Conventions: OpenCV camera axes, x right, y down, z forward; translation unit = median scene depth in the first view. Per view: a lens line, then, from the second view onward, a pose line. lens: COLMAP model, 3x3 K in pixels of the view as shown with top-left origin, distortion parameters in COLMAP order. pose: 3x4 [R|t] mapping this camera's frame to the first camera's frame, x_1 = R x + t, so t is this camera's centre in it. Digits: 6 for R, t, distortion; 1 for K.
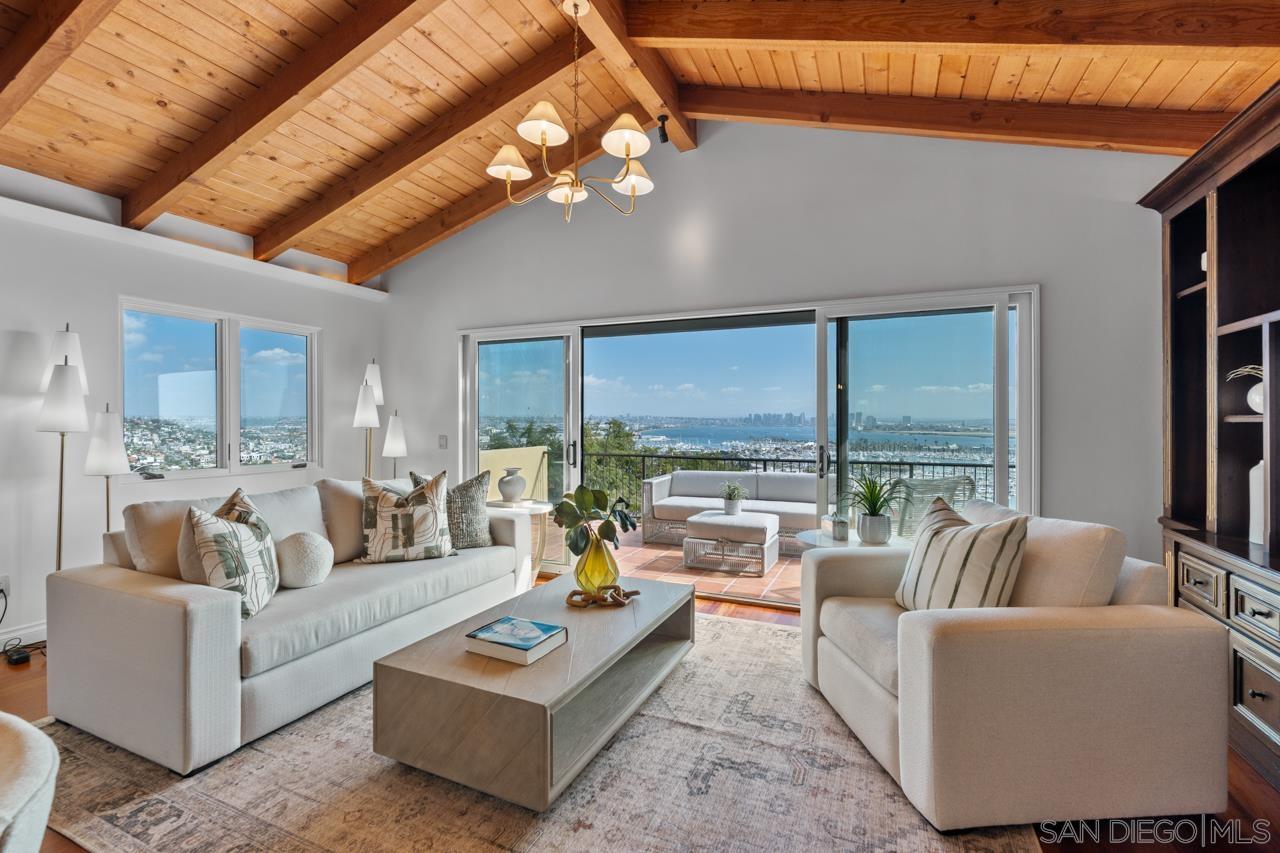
lens RADIAL K [[564.9, 0, 636.5], [0, 564.9, 421.7], [0, 0, 1]] dist [-0.002950, -0.000177]
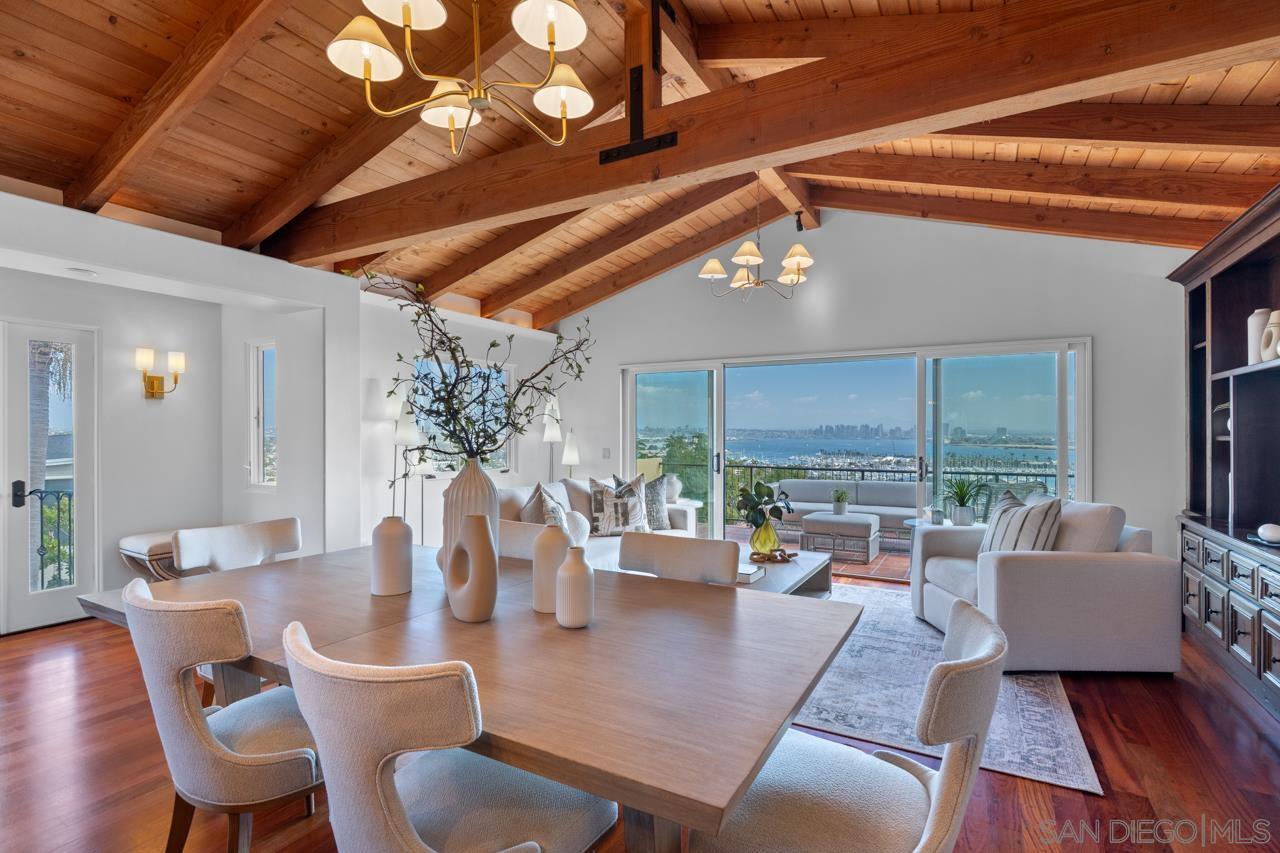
lens RADIAL K [[607.1, 0, 640.1], [0, 607.1, 433.8], [0, 0, 1]] dist [-0.001485, -0.000017]
pose [[0.995884, -0.000044, -0.090634, -0.228108], [0.000033, 1.000000, -0.000113, -0.012369], [0.090634, 0.000110, 0.995884, -0.543296]]
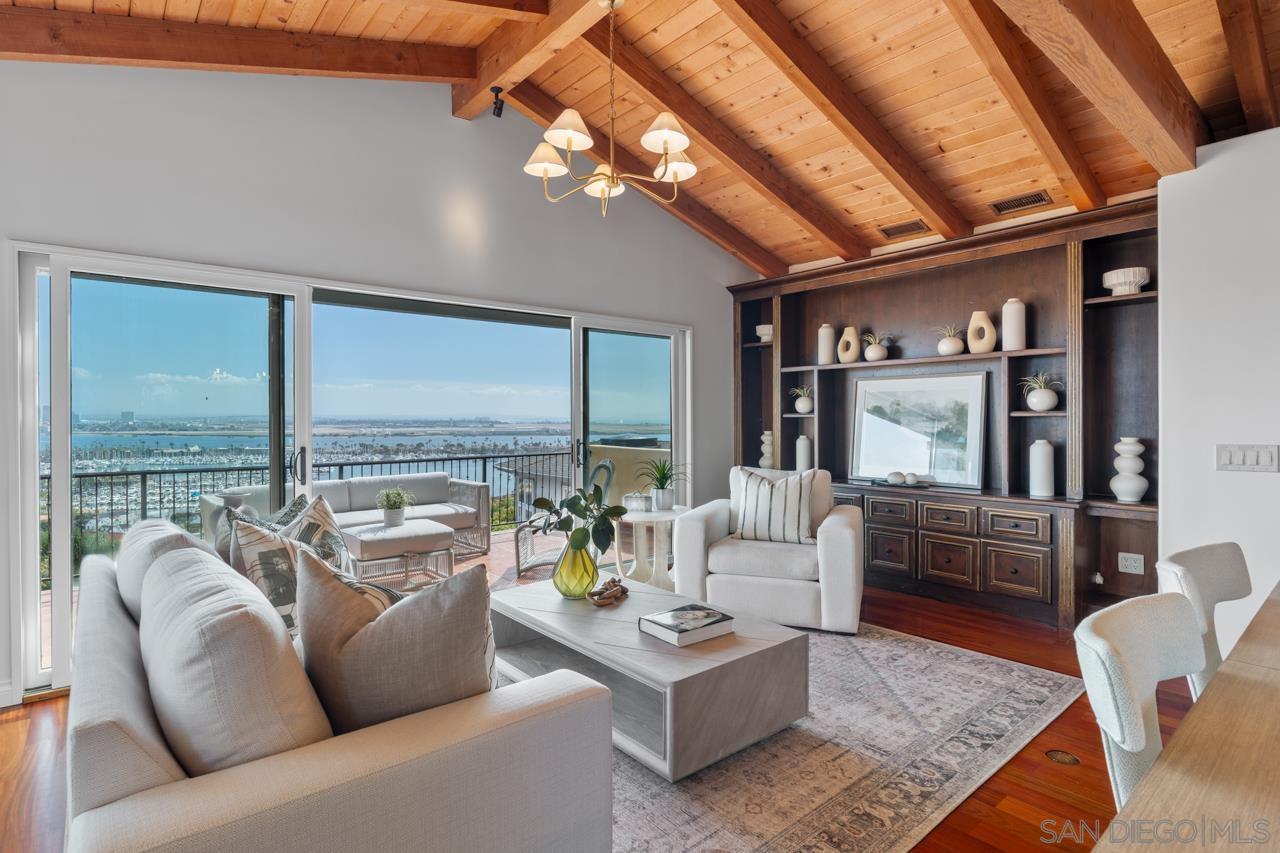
lens RADIAL K [[640.4, 0, 642.5], [0, 640.4, 419.1], [0, 0, 1]] dist [-0.010041, -0.000237]
pose [[0.429394, -0.004500, 0.903106, -0.912855], [0.003995, 0.999987, 0.003083, -0.001375], [-0.903109, 0.002285, 0.429406, 0.387780]]
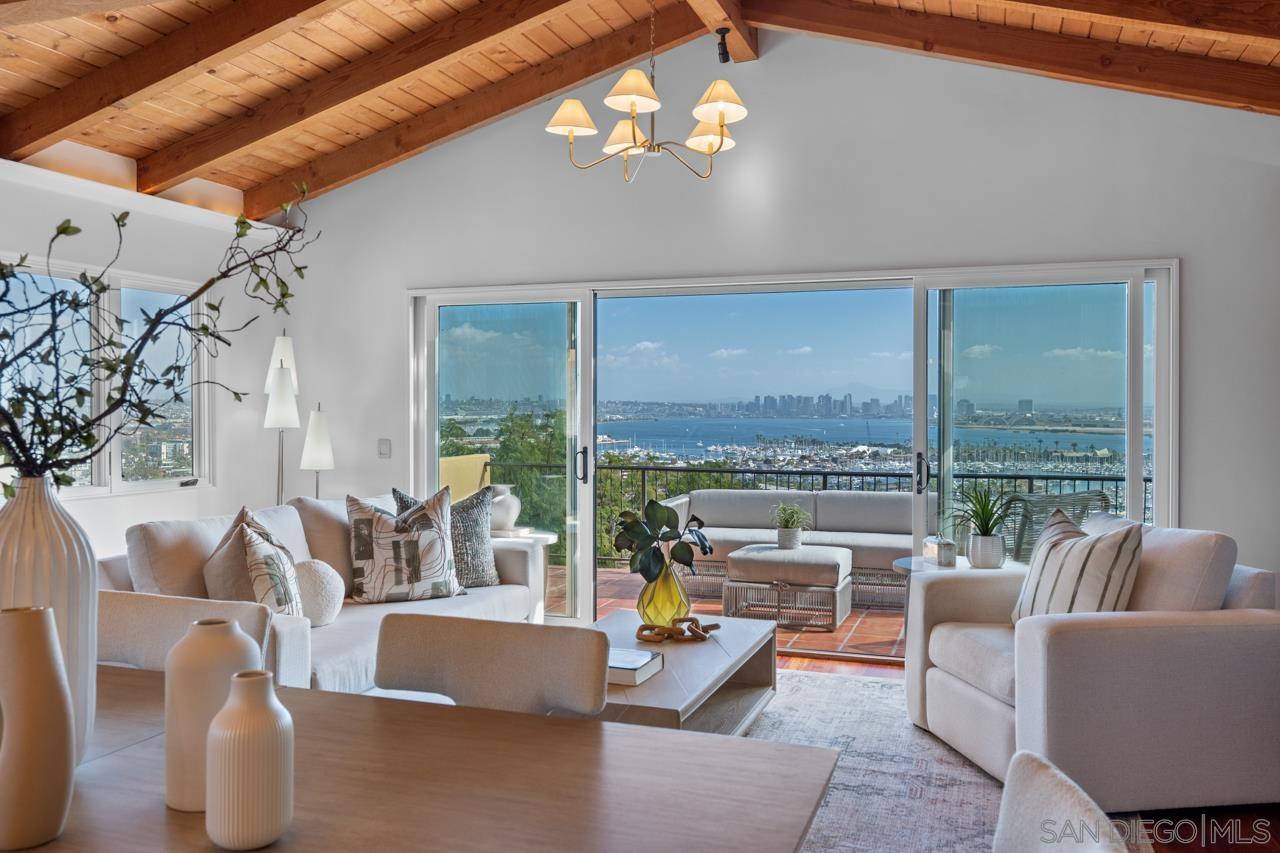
lens RADIAL K [[1015.7, 0, 641.1], [0, 1015.7, 418.2], [0, 0, 1]] dist [0.005105, 0.000202]
pose [[0.996384, 0.000070, 0.084968, -0.210206], [-0.000799, 0.999963, 0.008547, -0.019843], [-0.084964, -0.008584, 0.996347, -0.441826]]
